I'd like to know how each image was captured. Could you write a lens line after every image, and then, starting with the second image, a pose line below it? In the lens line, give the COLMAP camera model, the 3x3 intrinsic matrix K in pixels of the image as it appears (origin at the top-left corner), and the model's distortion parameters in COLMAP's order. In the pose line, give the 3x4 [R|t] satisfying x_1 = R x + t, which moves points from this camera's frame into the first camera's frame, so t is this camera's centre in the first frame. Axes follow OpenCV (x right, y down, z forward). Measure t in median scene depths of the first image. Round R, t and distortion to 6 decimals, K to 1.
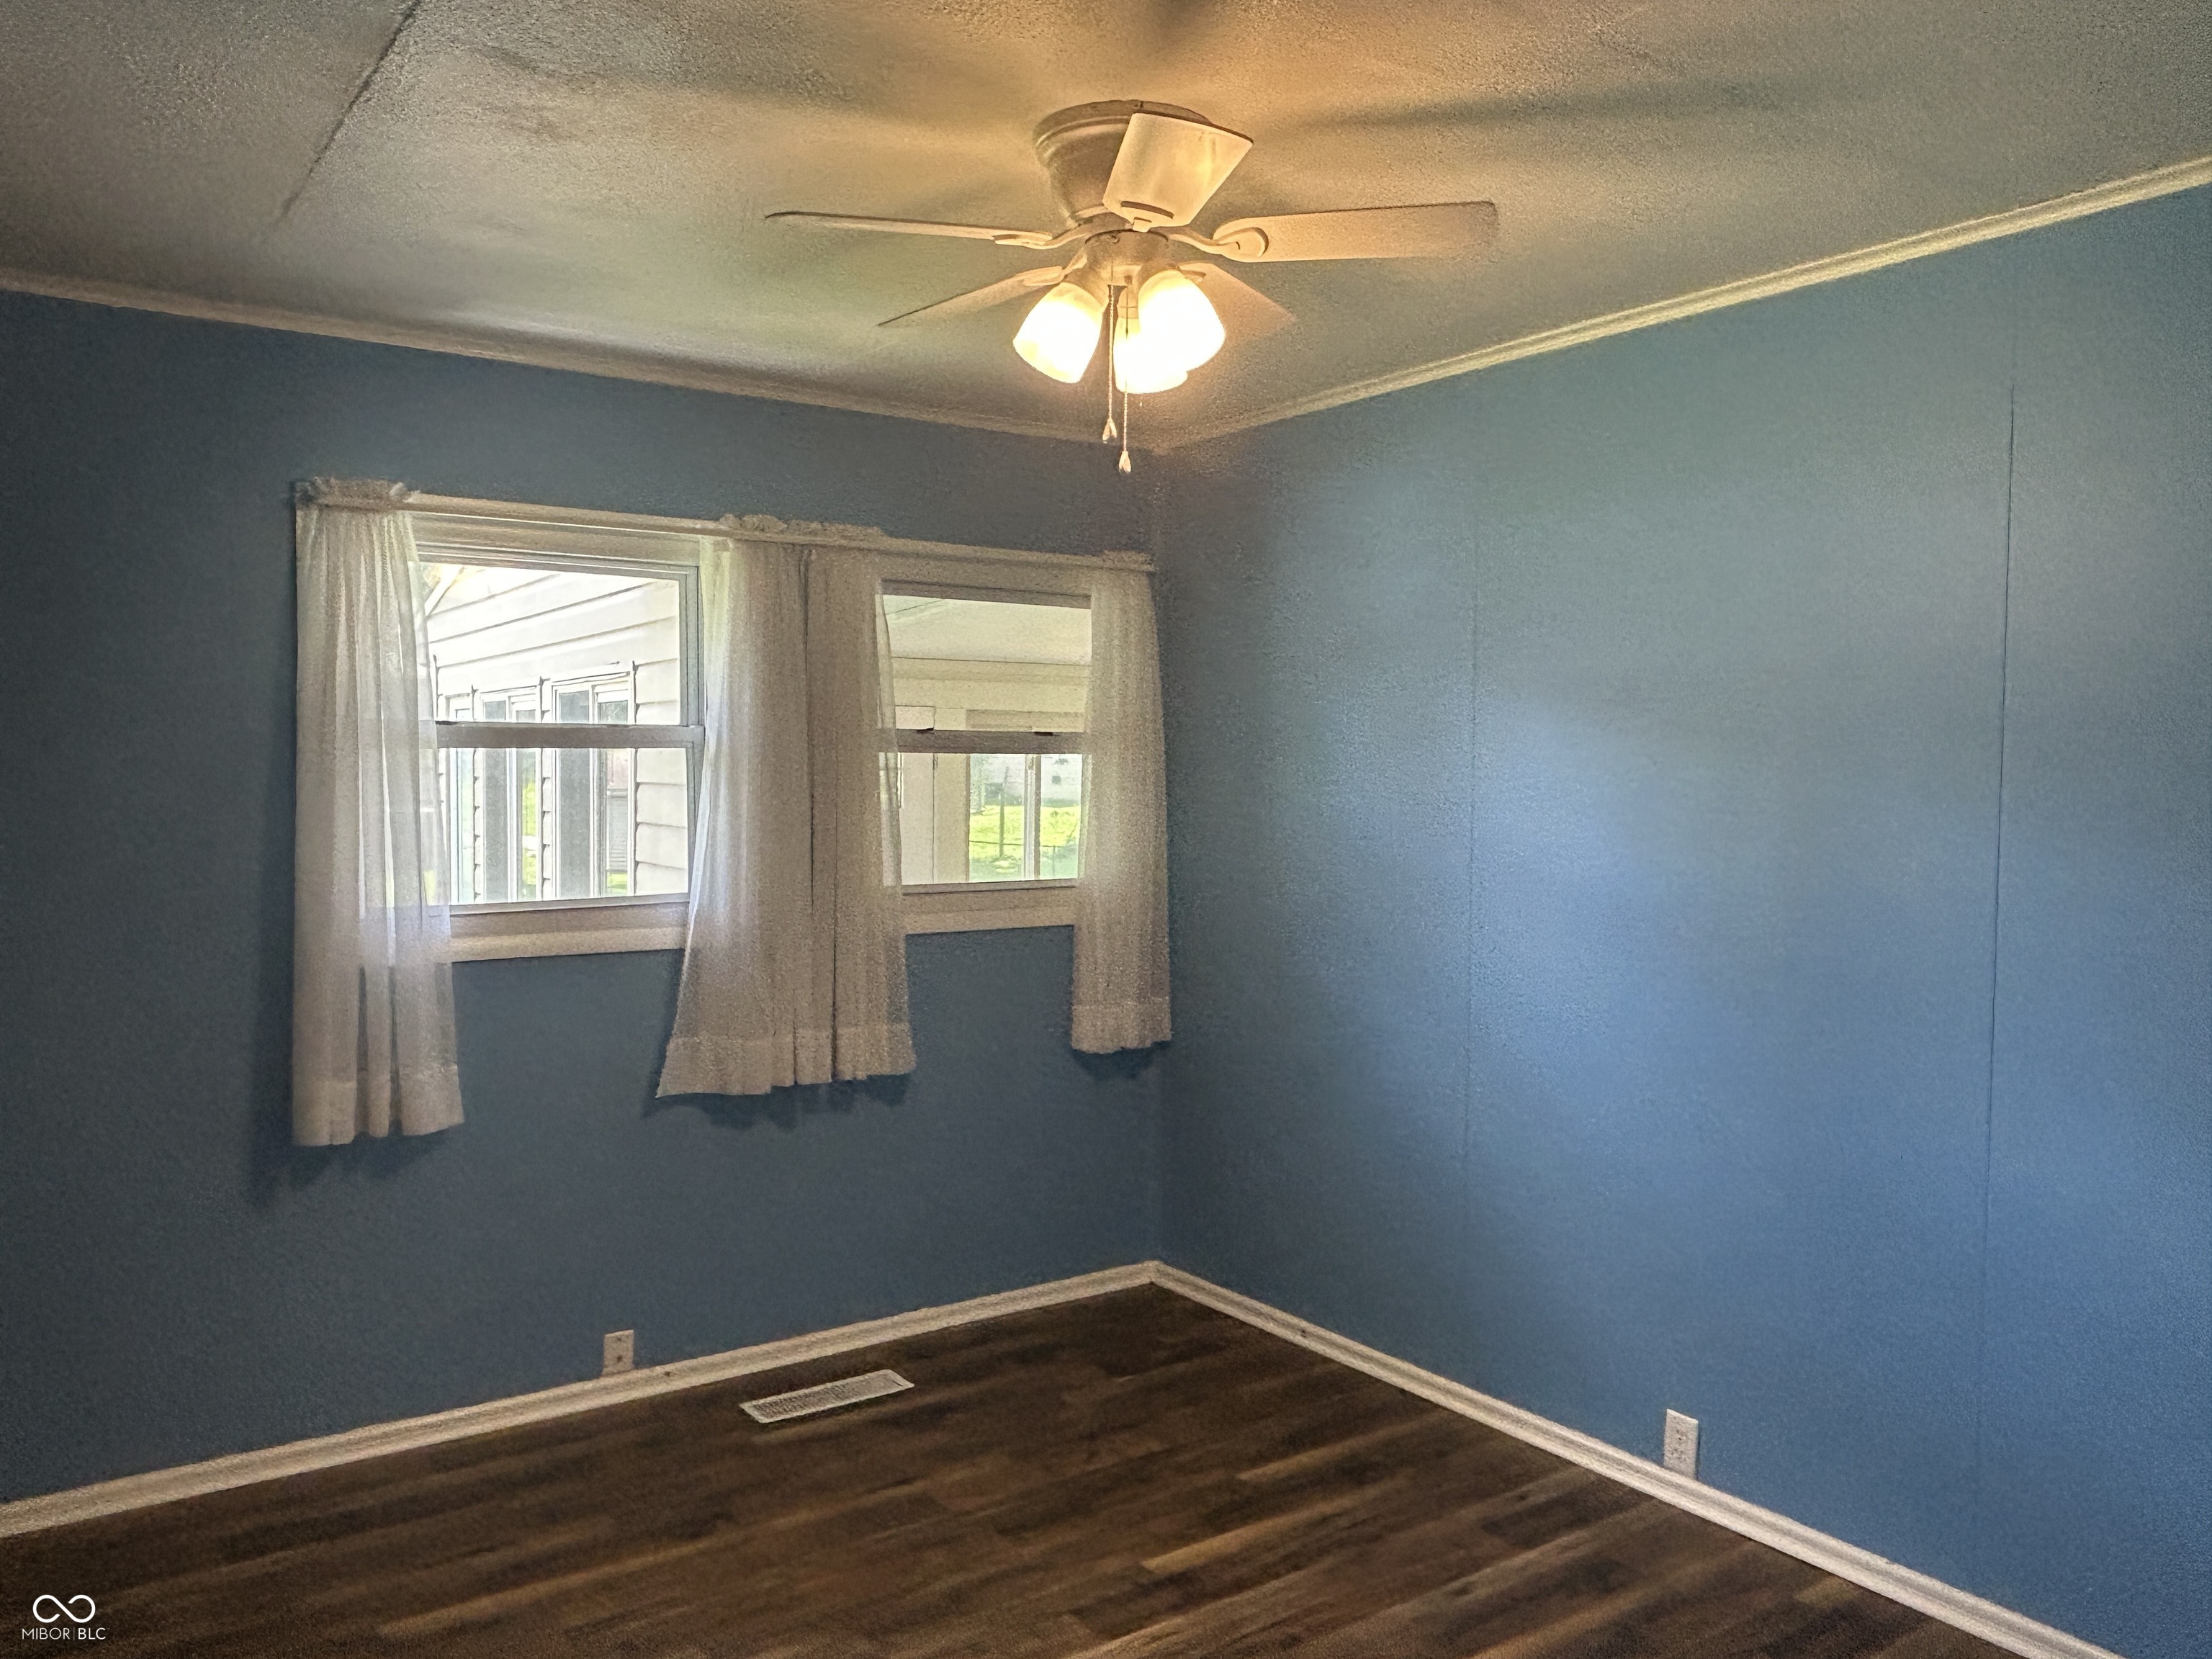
lens RADIAL K [[1656.9, 0, 1106.0], [0, 1656.9, 829.5], [0, 0, 1]] dist [-0.000430, -0.009666]
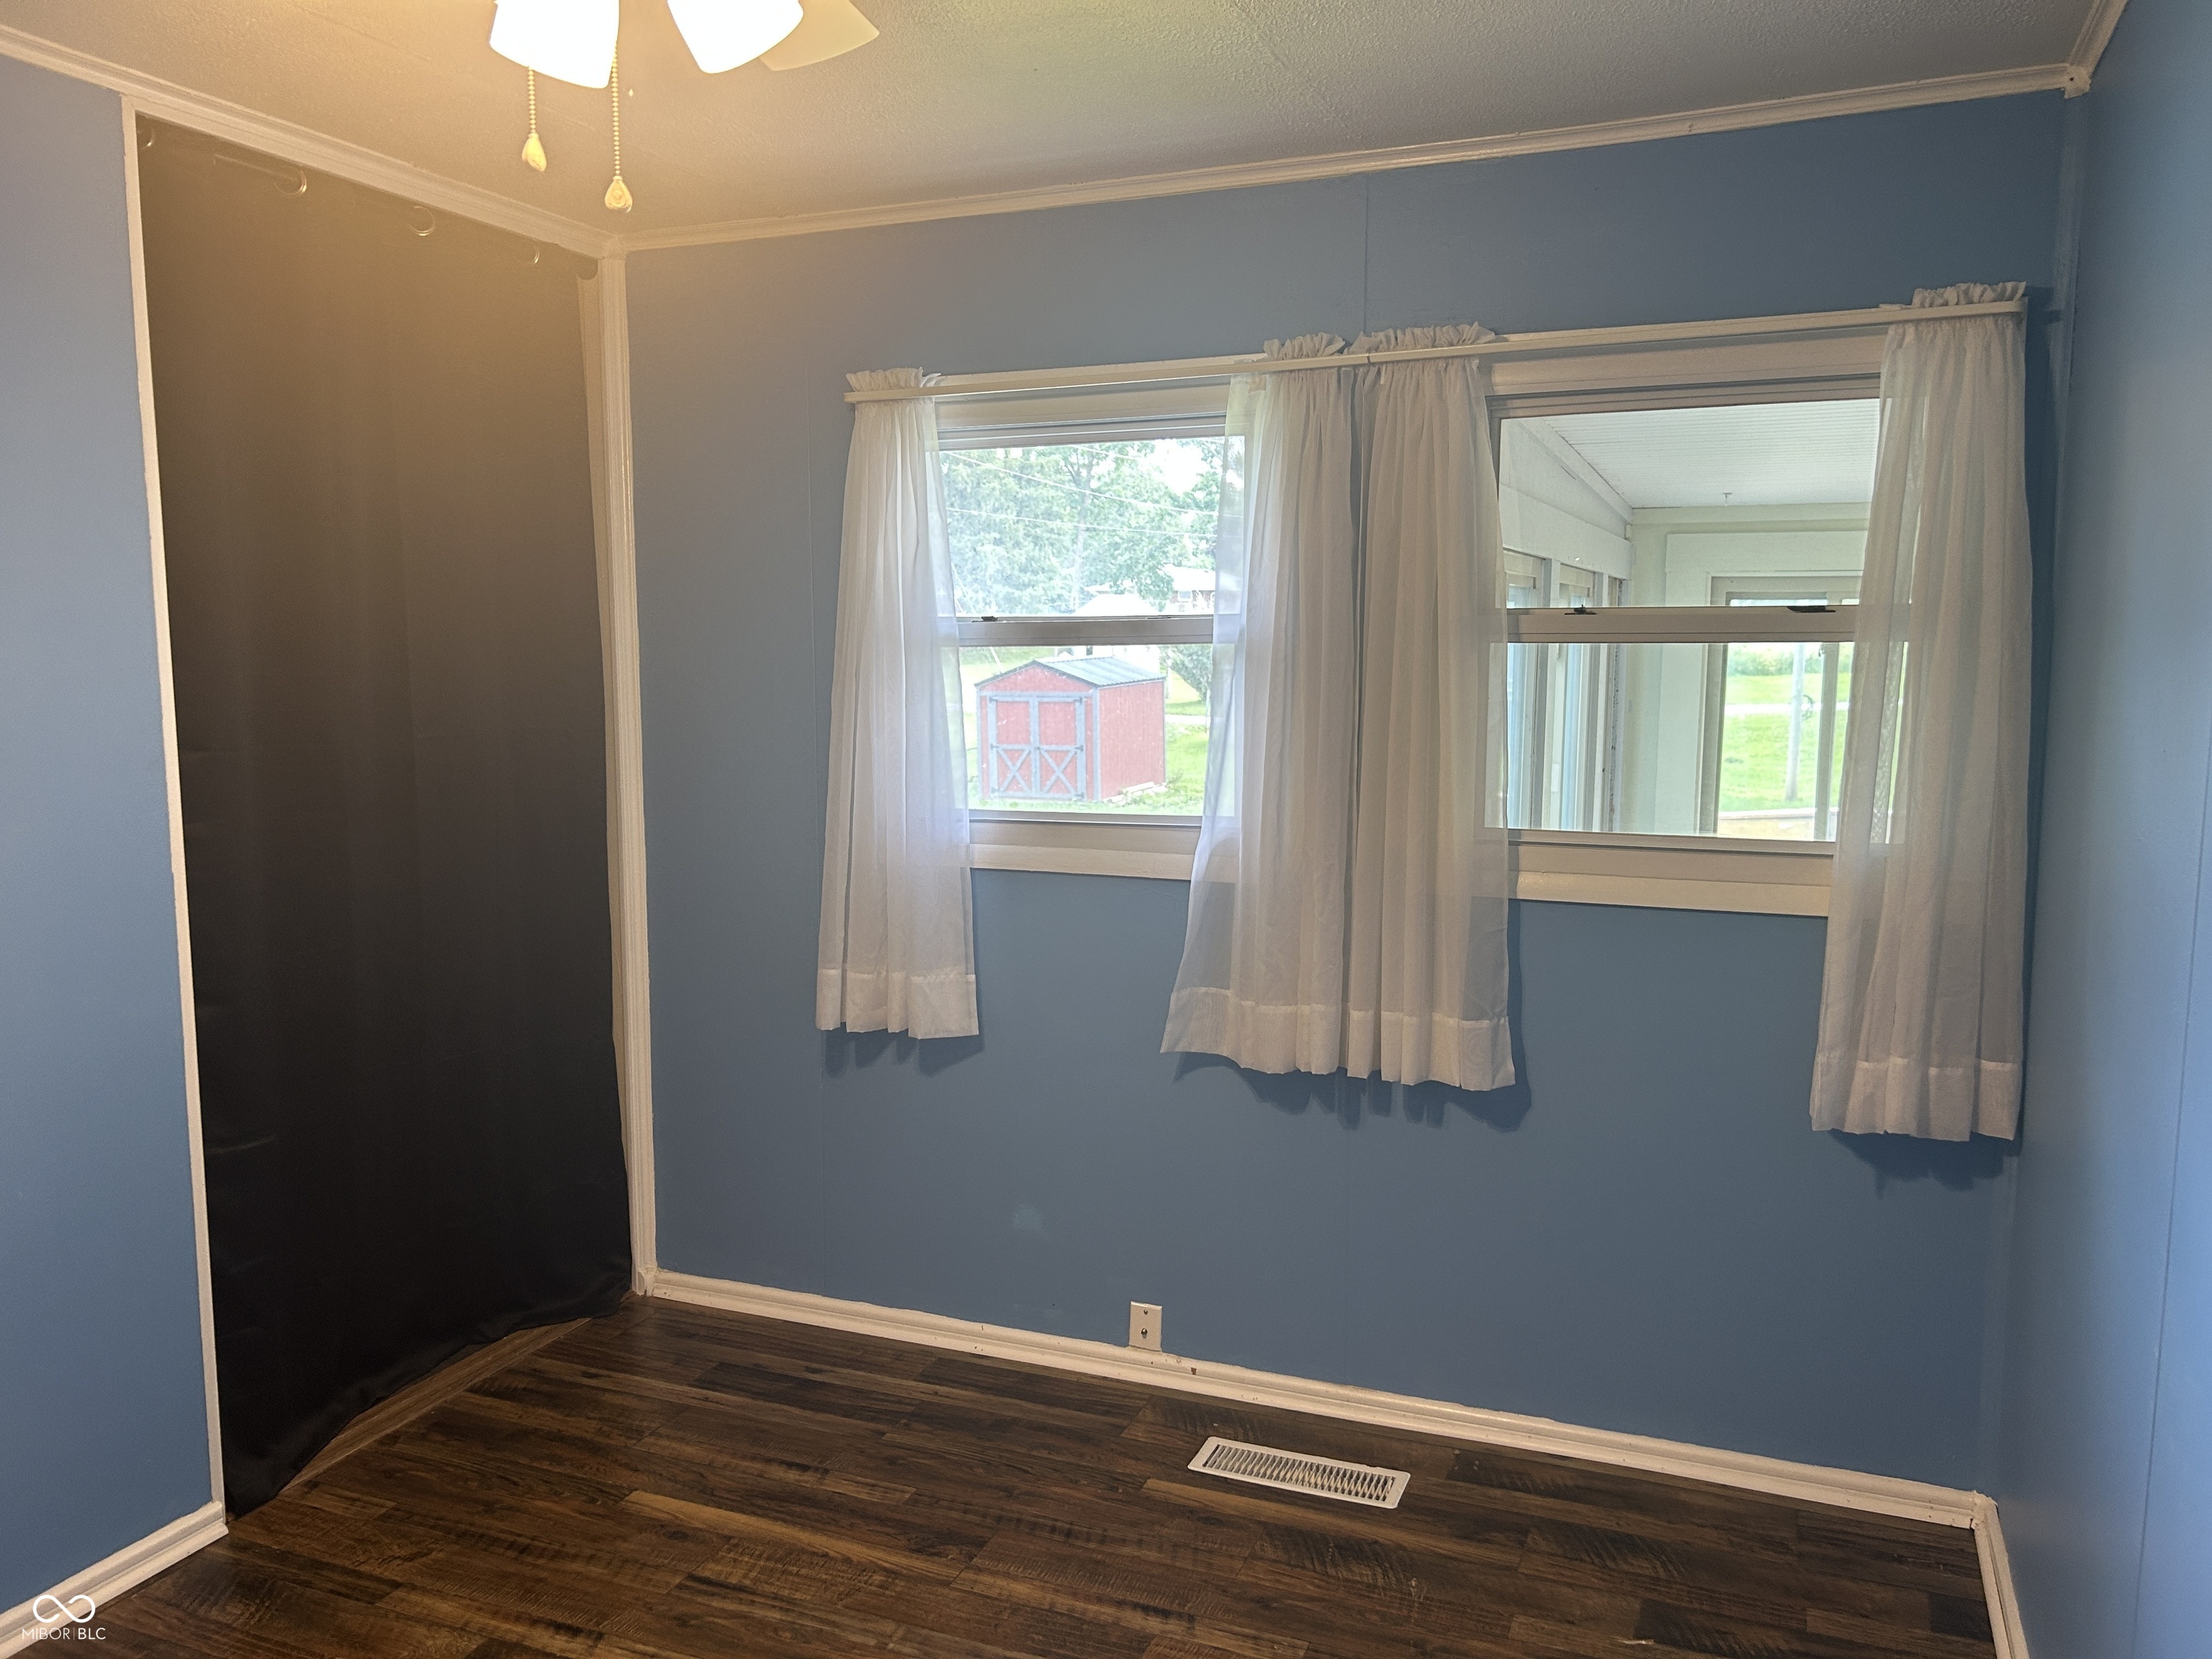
lens RADIAL K [[1656.2, 0, 1106.0], [0, 1656.2, 829.5], [0, 0, 1]] dist [0.058294, -0.091828]
pose [[0.536099, 0.083059, -0.840059, 0.419716], [-0.031470, 0.996422, 0.078435, -0.018705], [0.843568, -0.015612, 0.536795, 0.507278]]
